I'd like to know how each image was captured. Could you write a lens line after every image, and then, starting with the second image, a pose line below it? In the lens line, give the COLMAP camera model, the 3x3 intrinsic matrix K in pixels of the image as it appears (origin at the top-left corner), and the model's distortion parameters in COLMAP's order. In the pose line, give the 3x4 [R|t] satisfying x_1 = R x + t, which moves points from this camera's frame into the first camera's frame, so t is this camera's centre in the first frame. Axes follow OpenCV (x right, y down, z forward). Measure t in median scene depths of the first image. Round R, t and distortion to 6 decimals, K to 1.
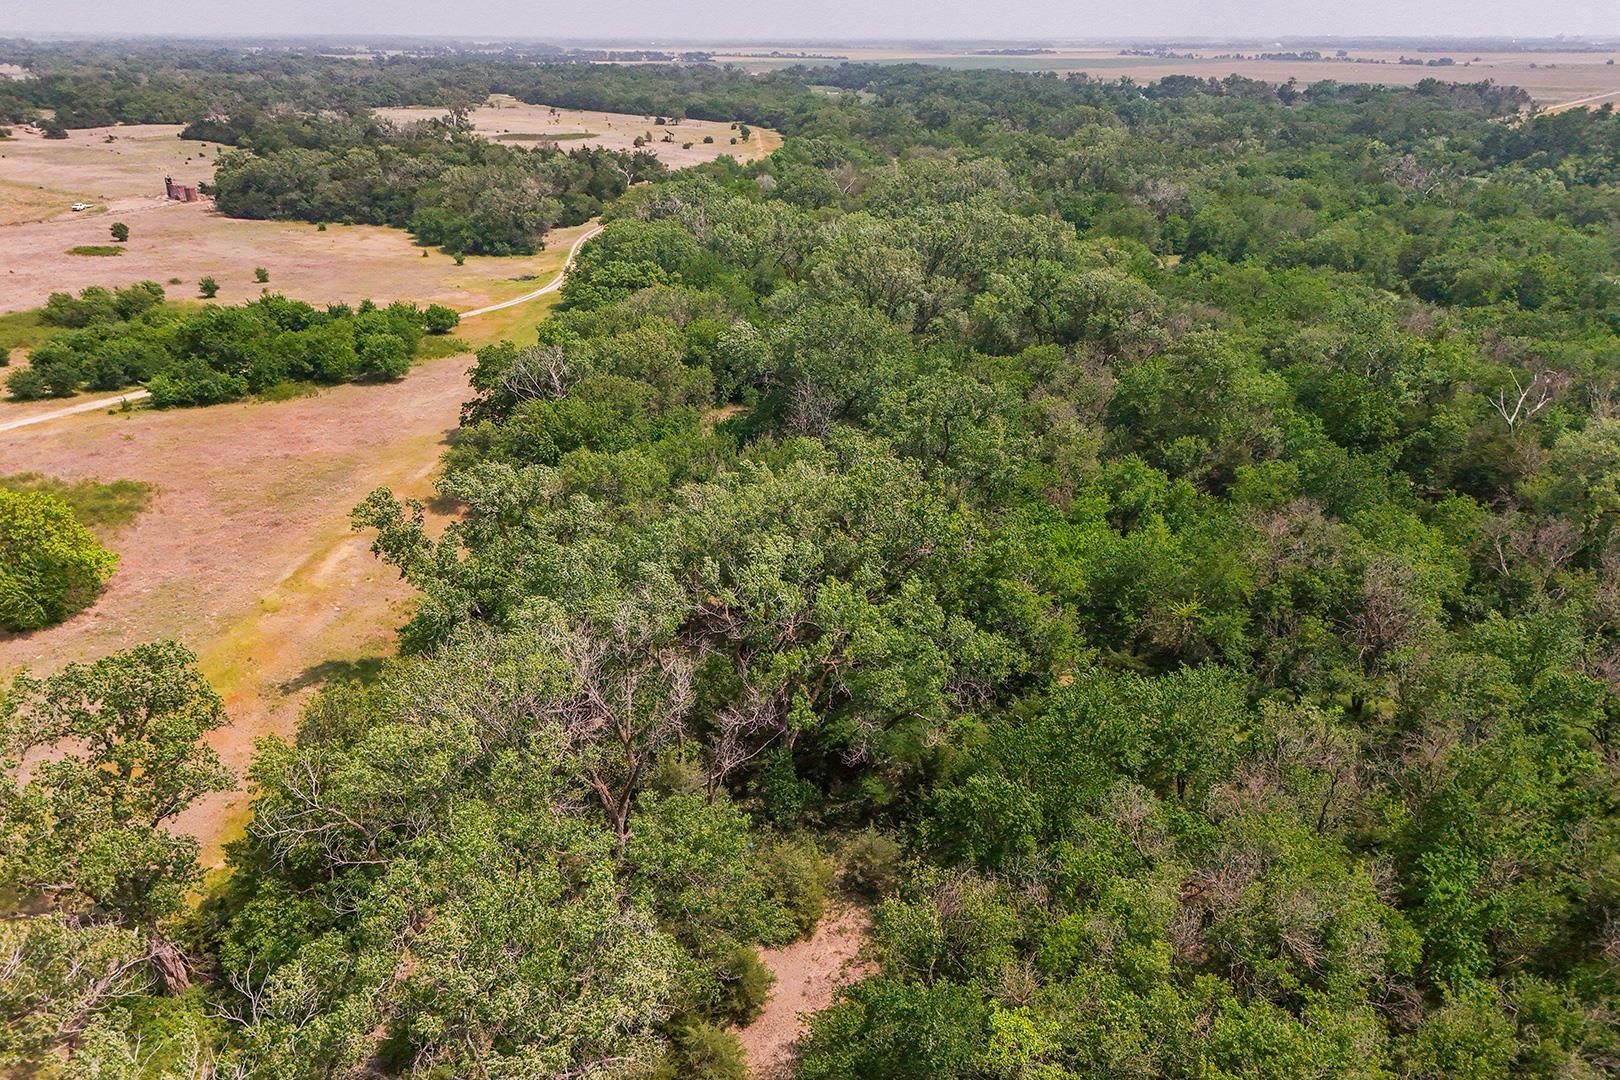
lens RADIAL K [[1190.9, 0, 814.4], [0, 1190.9, 546.9], [0, 0, 1]] dist [0.056711, -0.052240]
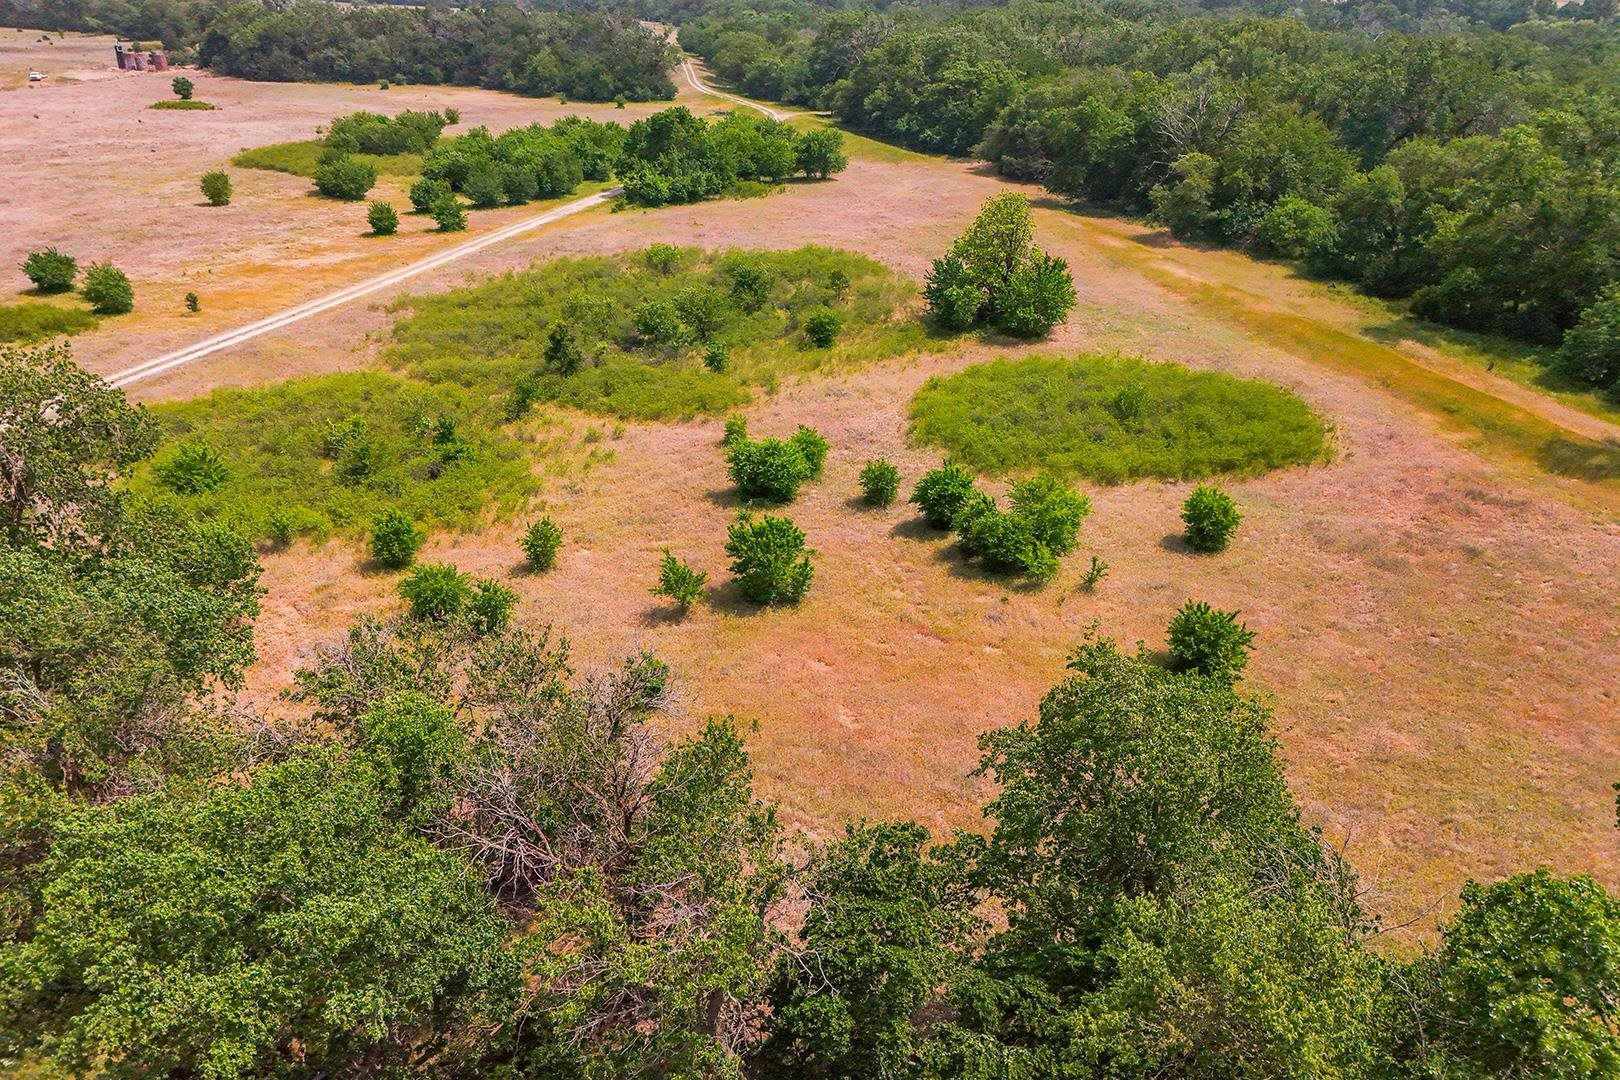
lens RADIAL K [[1190.9, 0, 814.4], [0, 1190.9, 546.9], [0, 0, 1]] dist [0.056711, -0.052240]
pose [[0.962722, -0.115995, 0.244360, -0.183867], [0.103510, 0.992607, 0.063374, 0.027184], [-0.249905, -0.035718, 0.967611, 0.017633]]
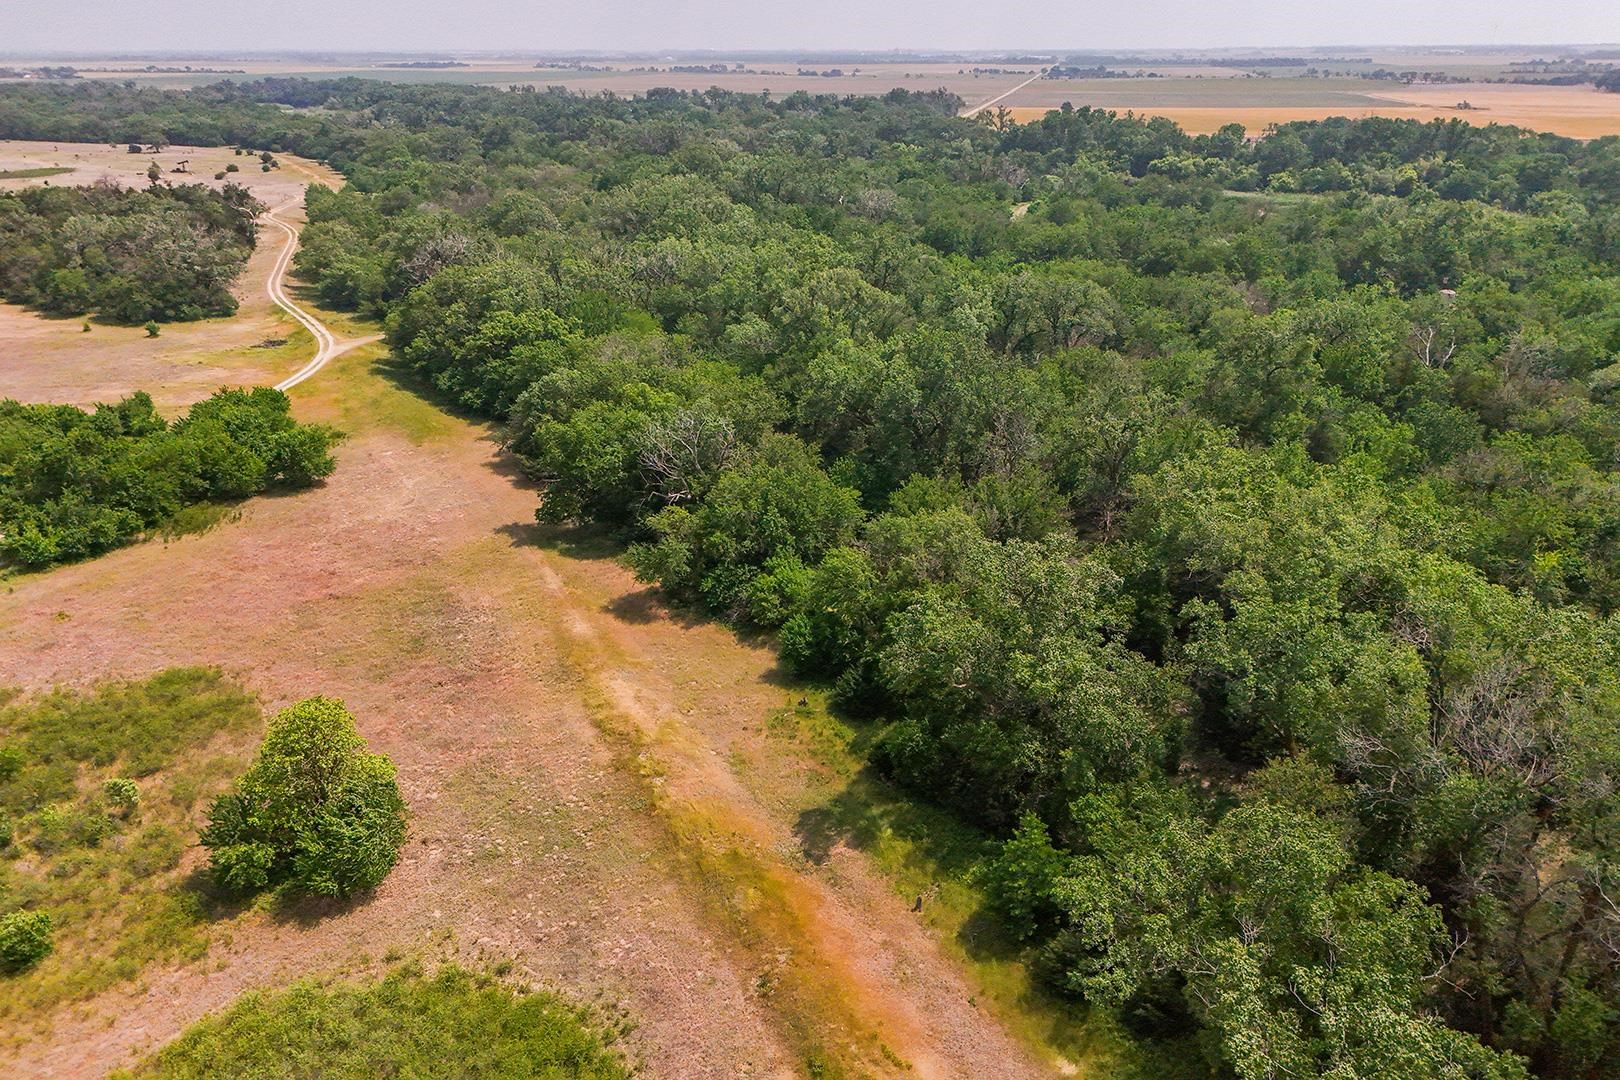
lens RADIAL K [[1190.9, 0, 814.4], [0, 1190.9, 546.9], [0, 0, 1]] dist [0.056711, -0.052240]
pose [[0.892272, -0.178871, 0.414555, -0.114462], [0.182553, 0.982704, 0.031094, -0.017770], [-0.412947, 0.047934, 0.909493, 0.037961]]
